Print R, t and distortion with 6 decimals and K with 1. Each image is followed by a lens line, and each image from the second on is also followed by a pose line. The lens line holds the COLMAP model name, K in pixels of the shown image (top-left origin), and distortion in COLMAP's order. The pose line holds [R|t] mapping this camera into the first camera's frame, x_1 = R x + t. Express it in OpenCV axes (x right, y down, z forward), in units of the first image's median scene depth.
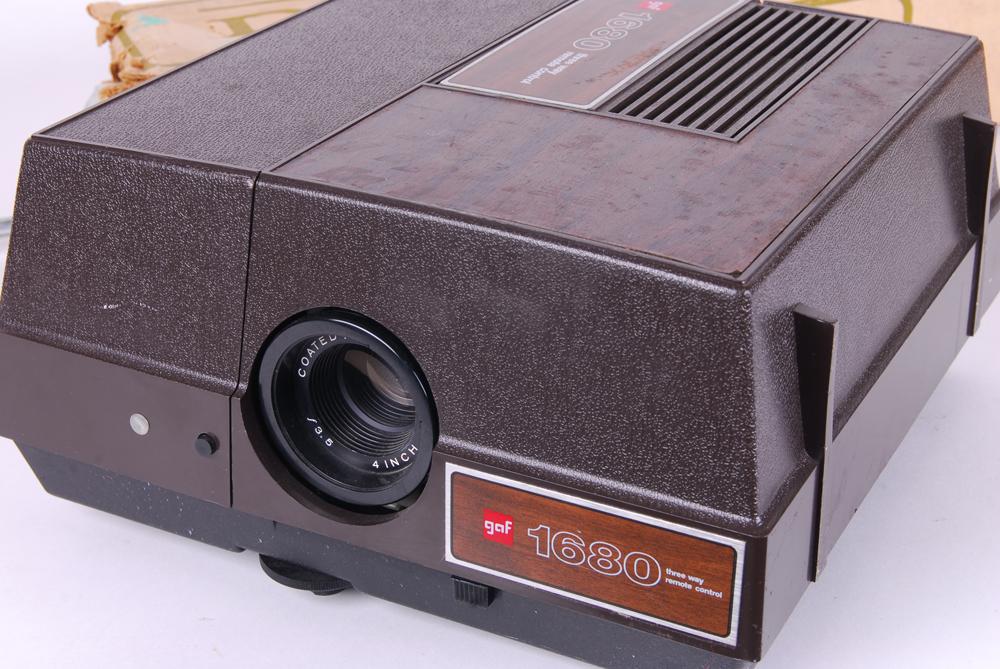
lens RADIAL K [[1837.7, 0, 494.9], [0, 1837.7, 335.4], [0, 0, 1]] dist [-0.036987, 0.000000]
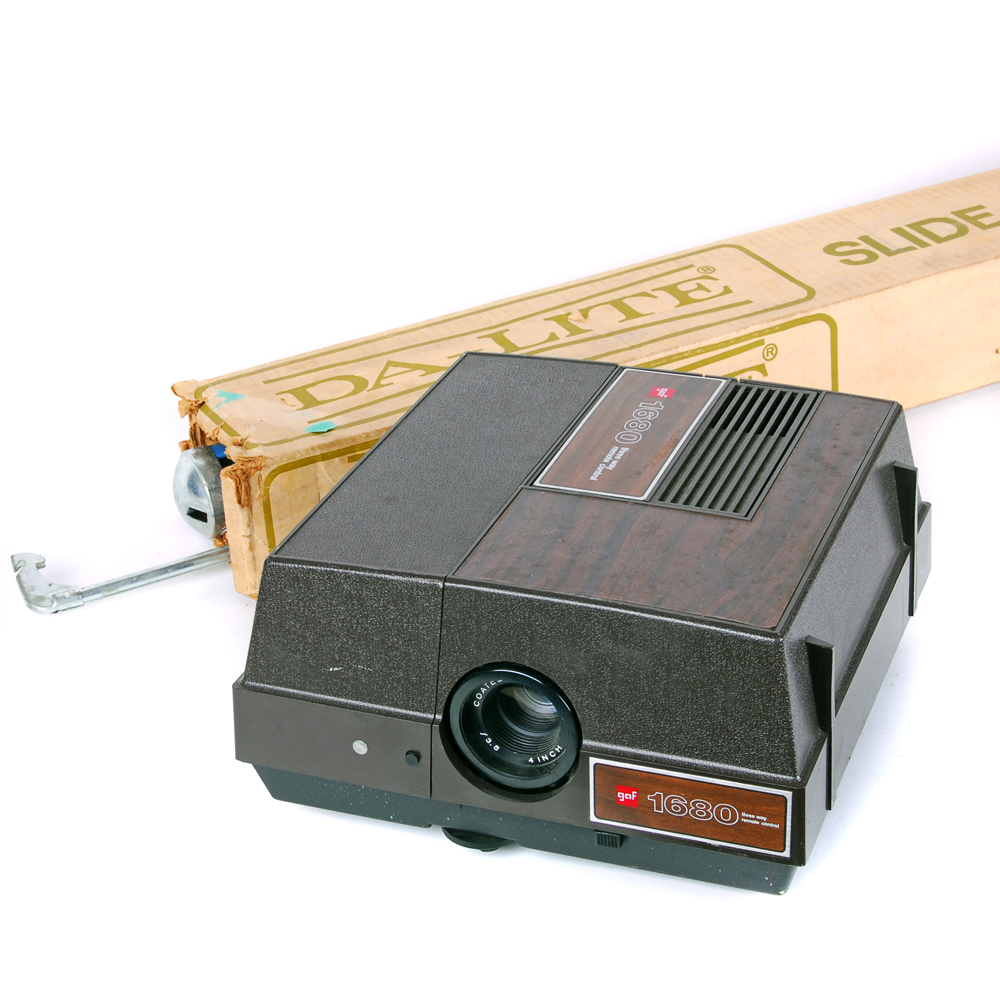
lens RADIAL K [[2374.3, 0, 507.4], [0, 2374.3, 497.5], [0, 0, 1]] dist [0.026670, 0.000000]
pose [[0.991271, -0.088629, 0.097605, -0.257309], [0.087765, 0.996055, 0.013123, -0.171181], [-0.098383, -0.004442, 0.995139, -0.923552]]
